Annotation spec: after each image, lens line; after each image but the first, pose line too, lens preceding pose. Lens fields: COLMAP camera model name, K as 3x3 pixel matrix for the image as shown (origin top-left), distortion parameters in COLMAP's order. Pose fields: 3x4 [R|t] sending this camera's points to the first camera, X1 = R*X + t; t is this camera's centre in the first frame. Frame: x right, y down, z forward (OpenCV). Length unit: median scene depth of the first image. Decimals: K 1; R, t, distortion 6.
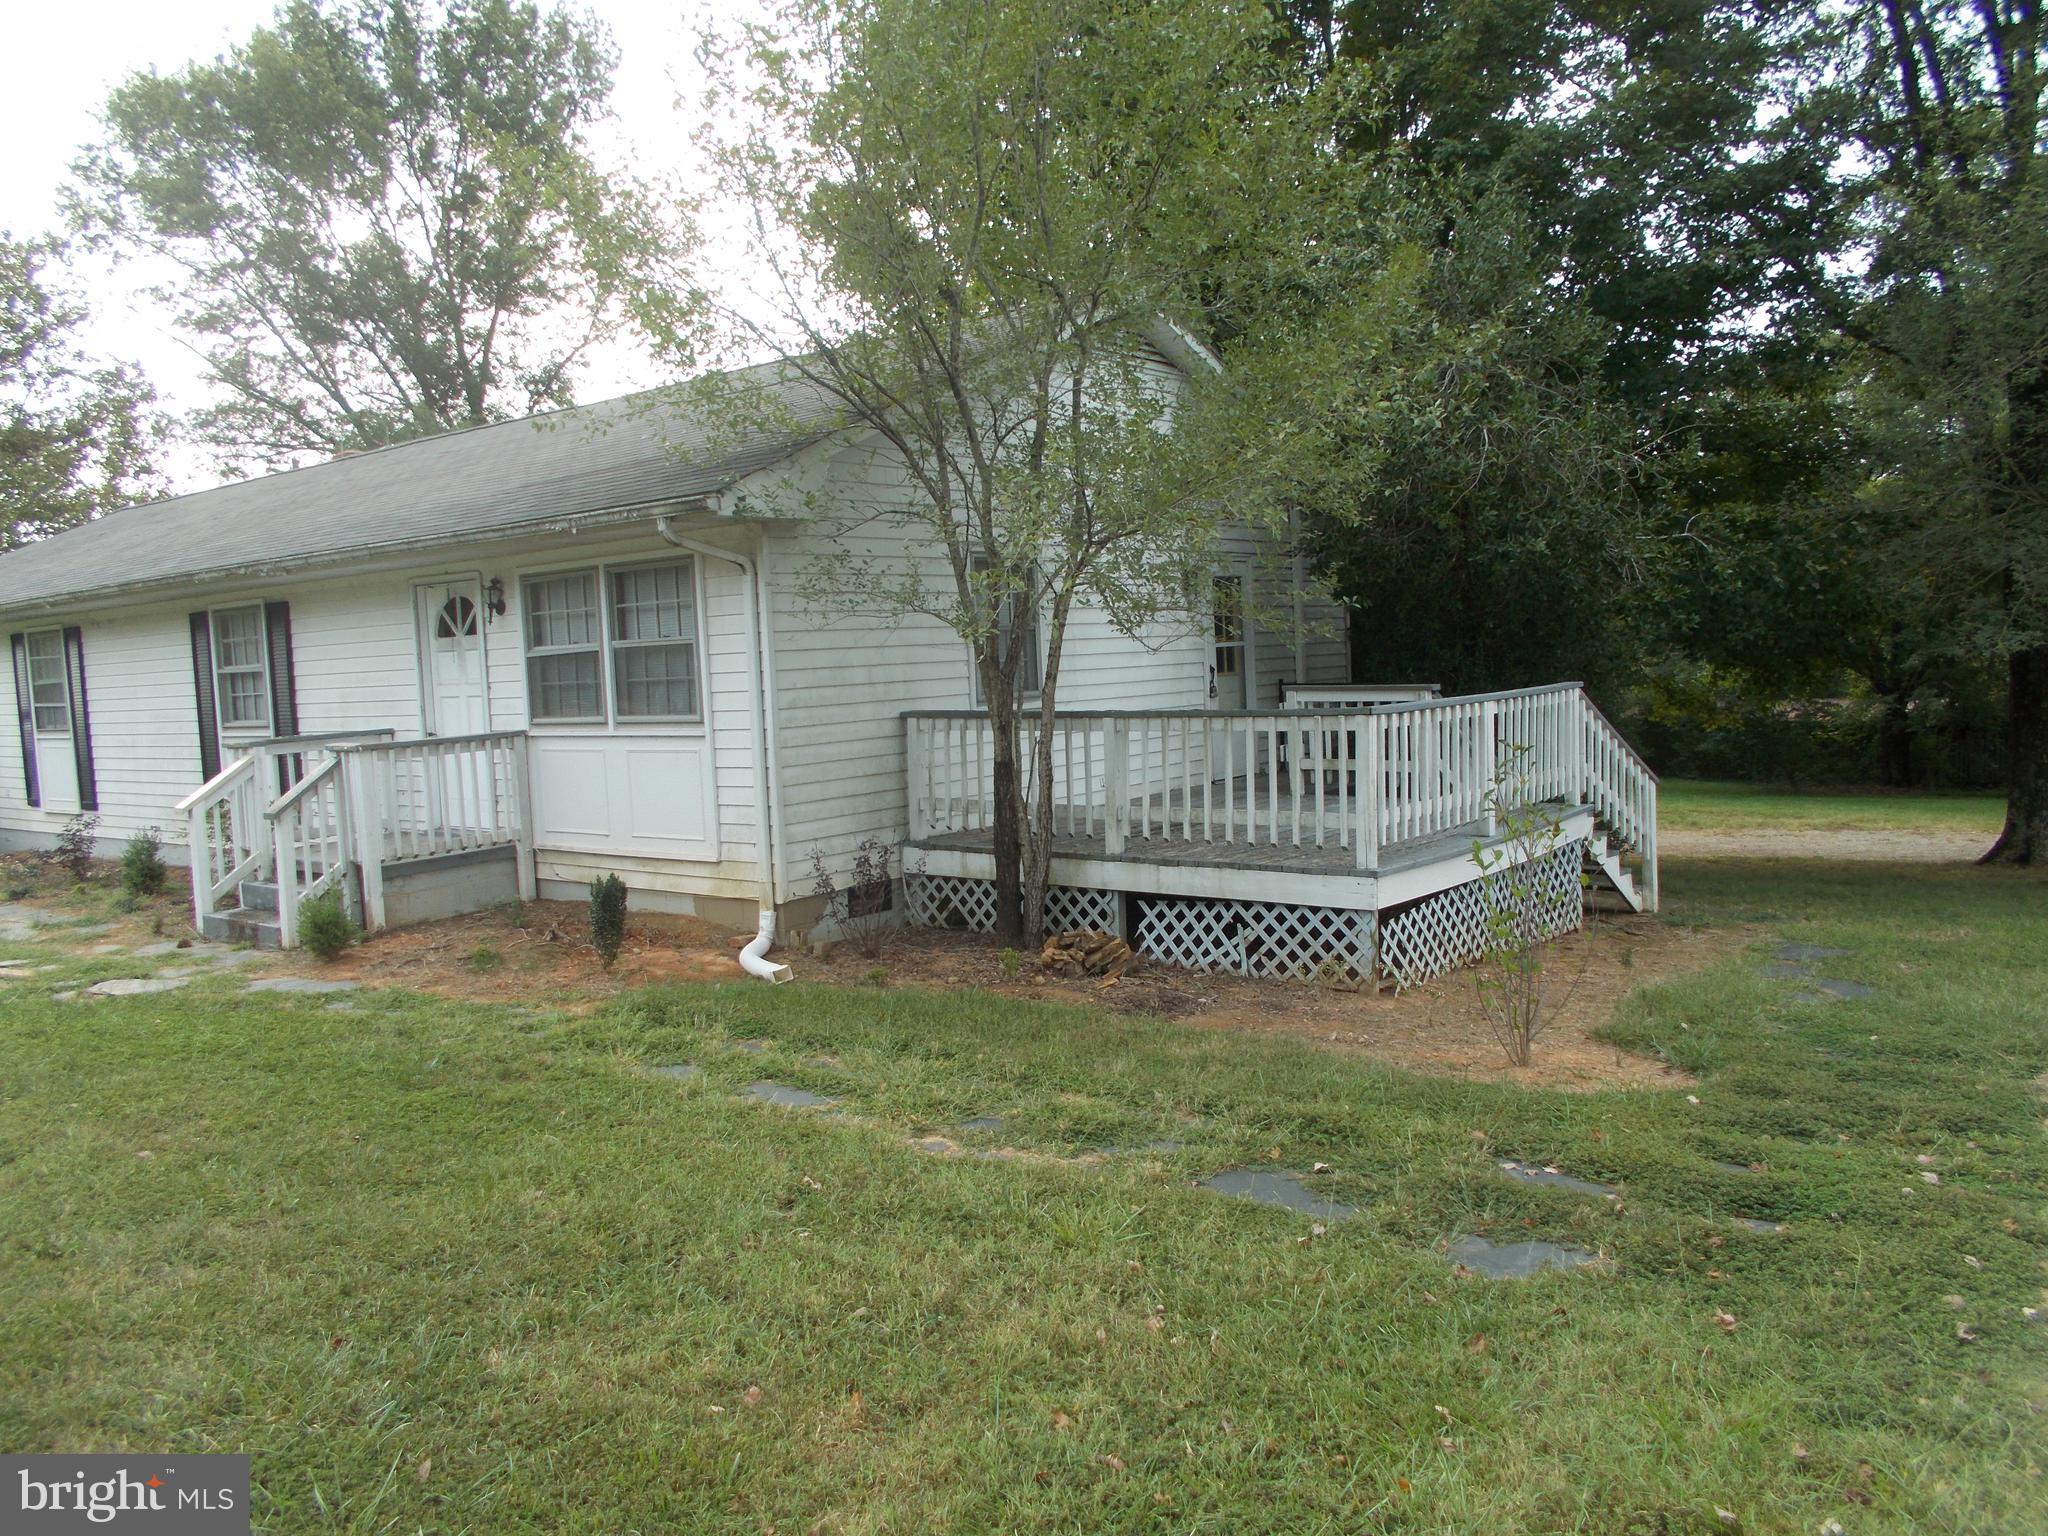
lens RADIAL K [[1612.3, 0, 988.6], [0, 1612.3, 778.1], [0, 0, 1]] dist [-0.047088, 0.005017]
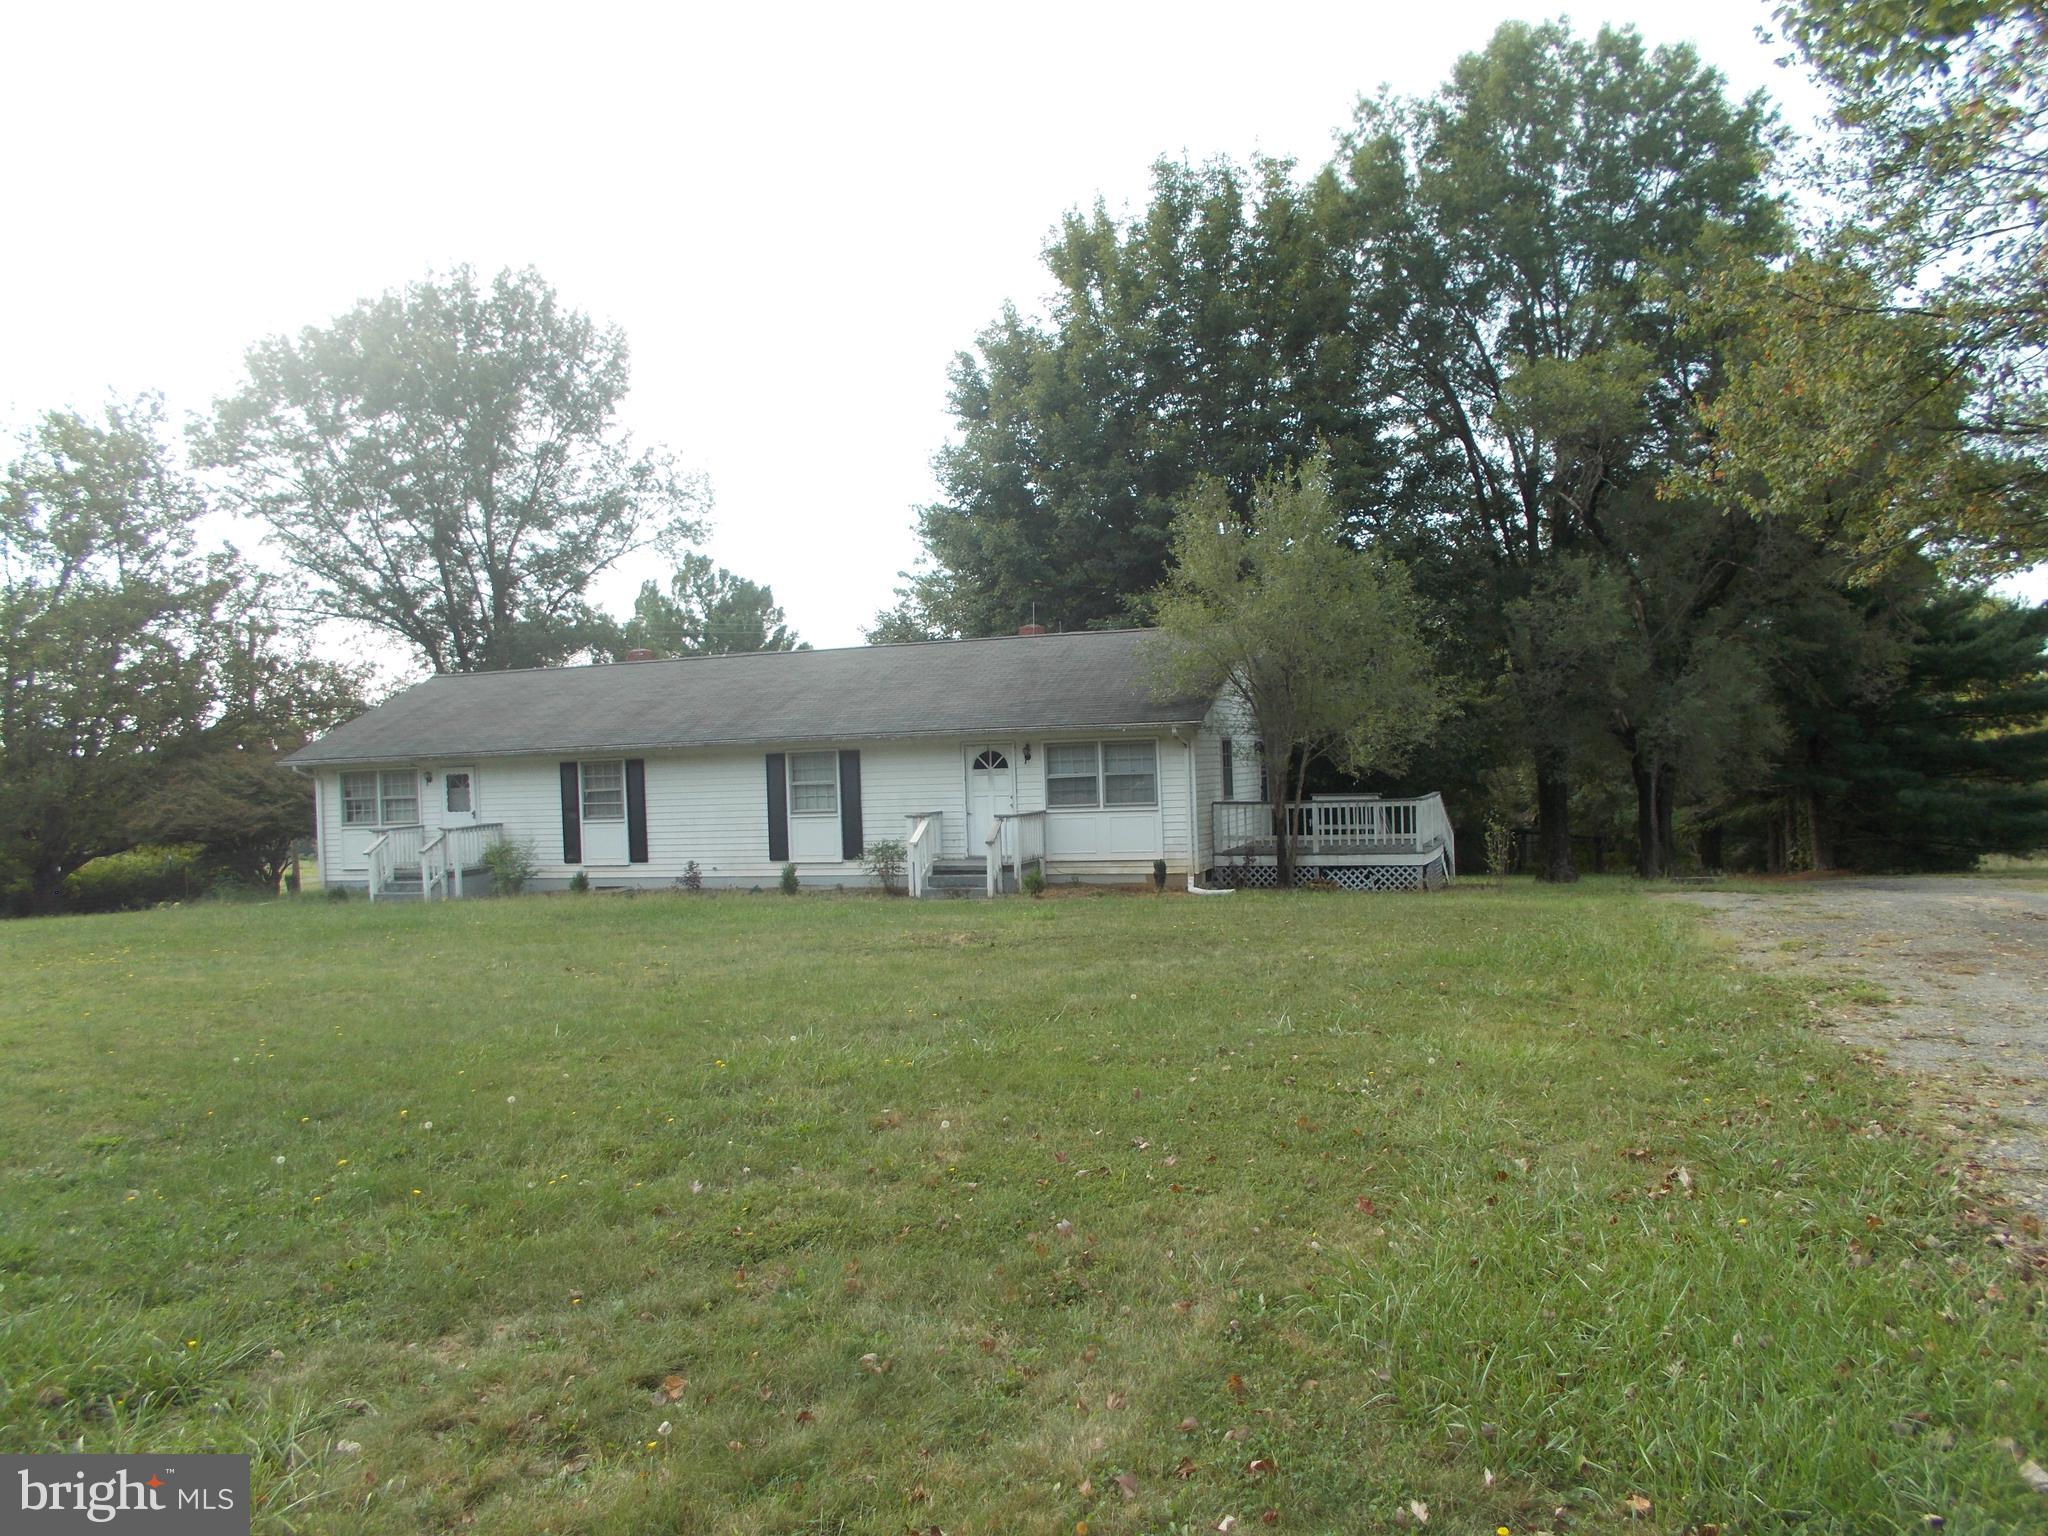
lens RADIAL K [[1534.0, 0, 1024.0], [0, 1534.0, 768.0], [0, 0, 1]] dist [-0.078819, 0.000804]
pose [[0.944072, 0.014410, 0.329424, -1.129736], [0.014123, 0.996361, -0.084060, 0.103647], [-0.329436, 0.084012, 0.940433, -1.171527]]
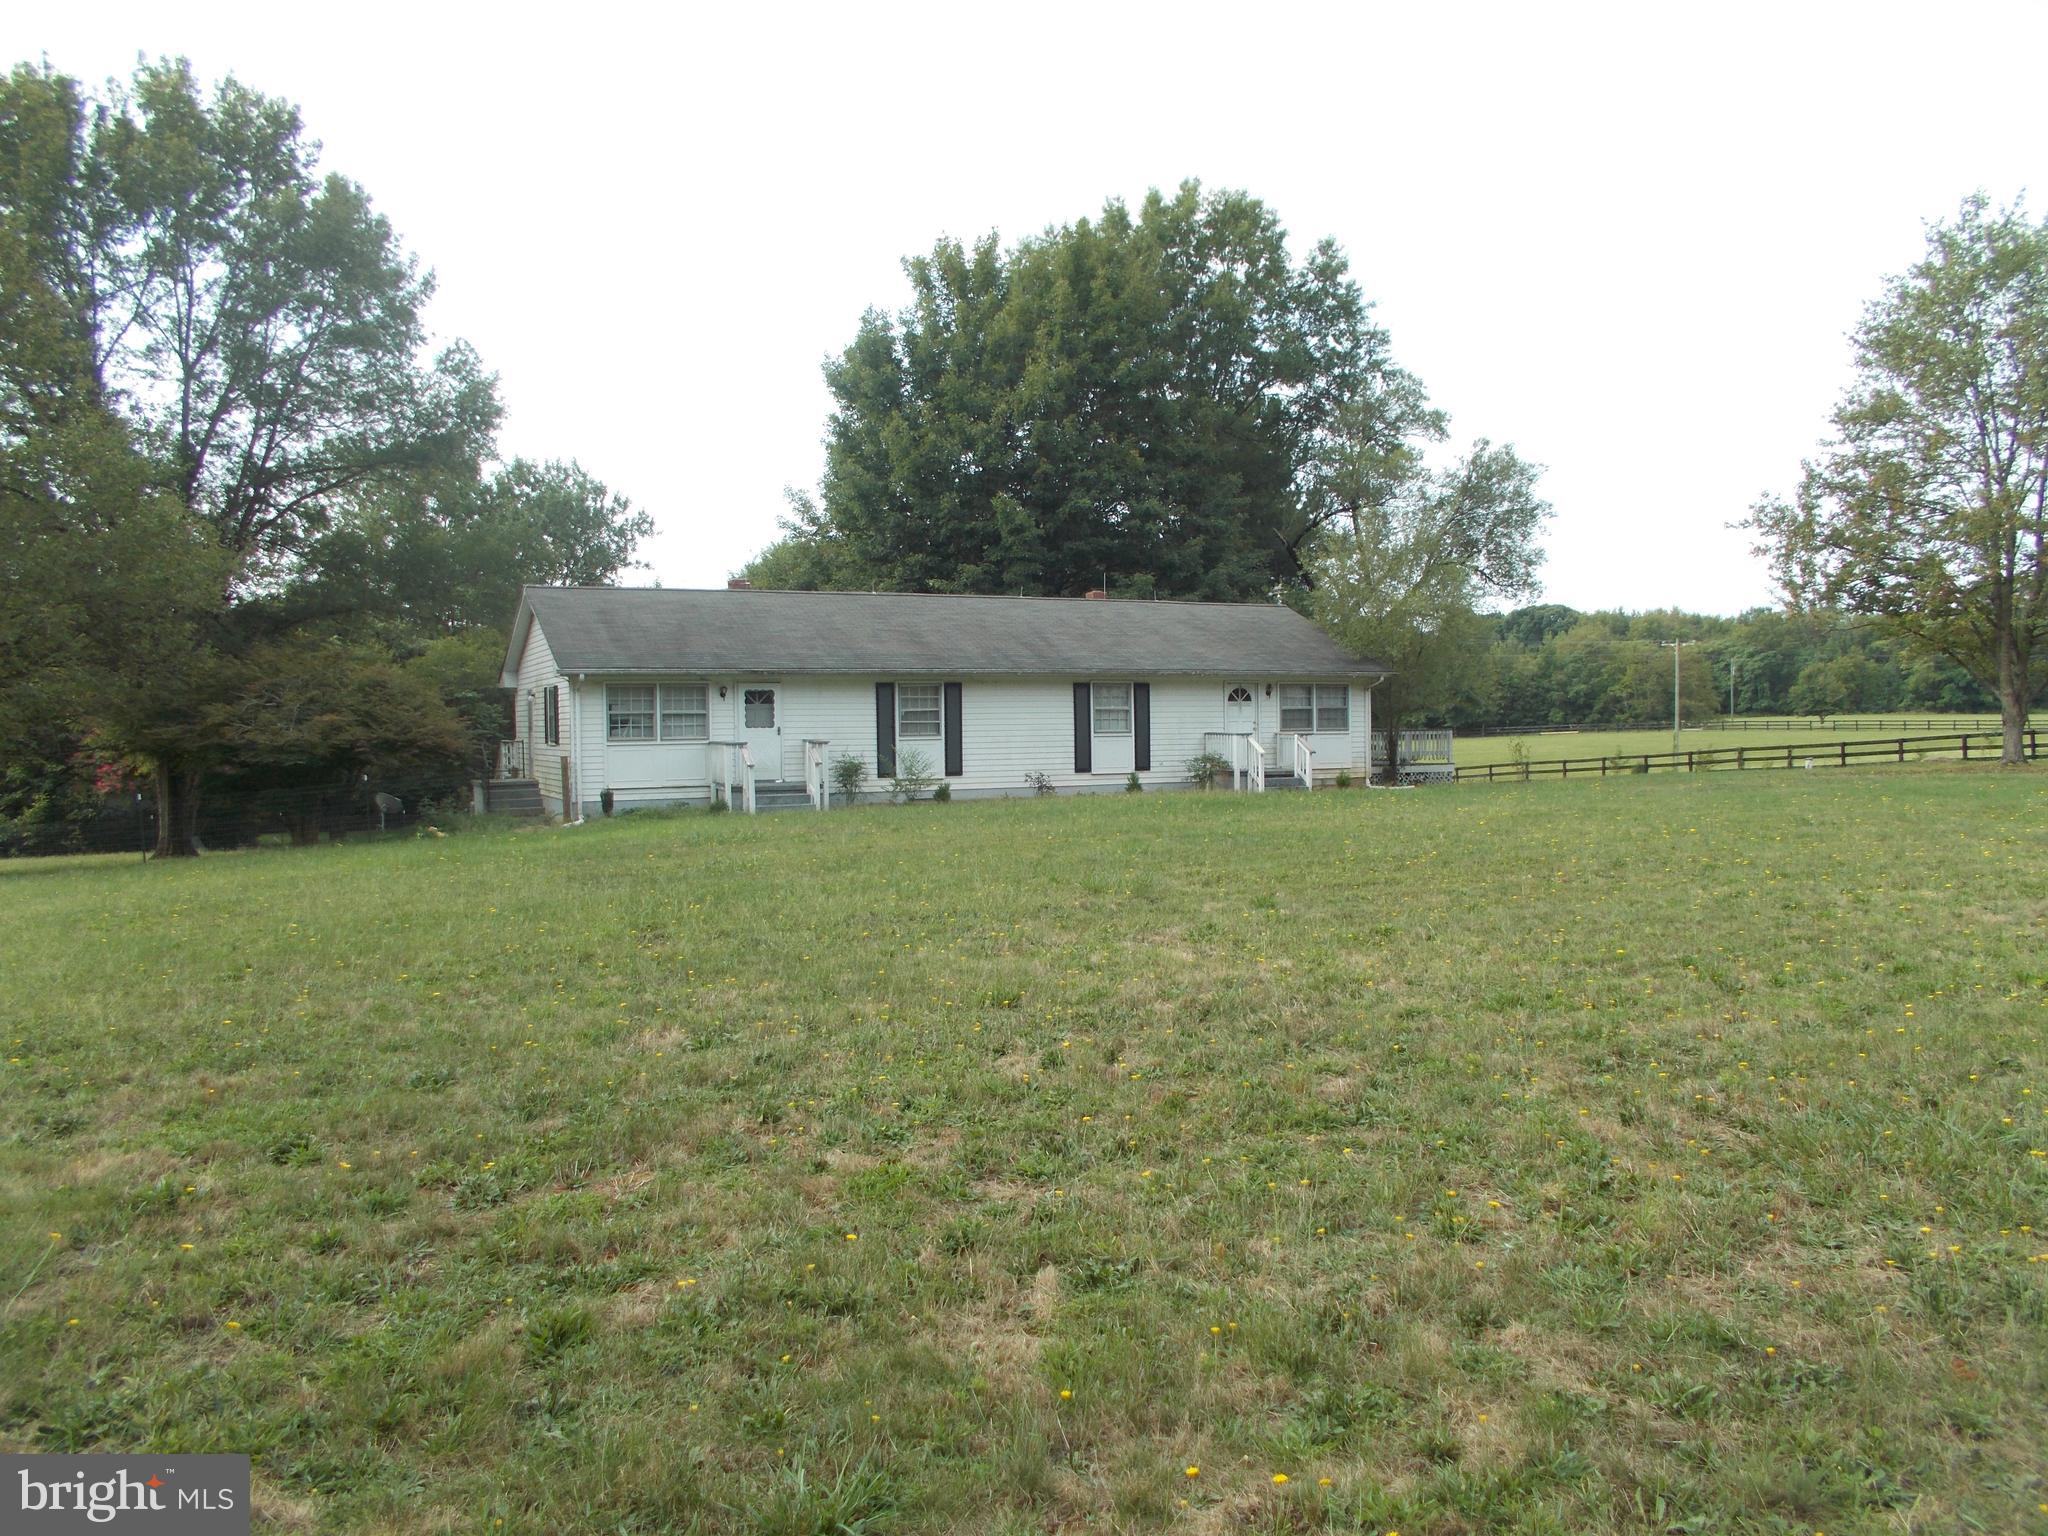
lens RADIAL K [[1534.0, 0, 1024.0], [0, 1534.0, 768.0], [0, 0, 1]] dist [-0.078819, 0.000804]
pose [[0.422124, 0.020777, 0.906300, -3.498404], [0.058219, 0.997052, -0.049974, 0.175065], [-0.904666, 0.073859, 0.419671, 0.205784]]
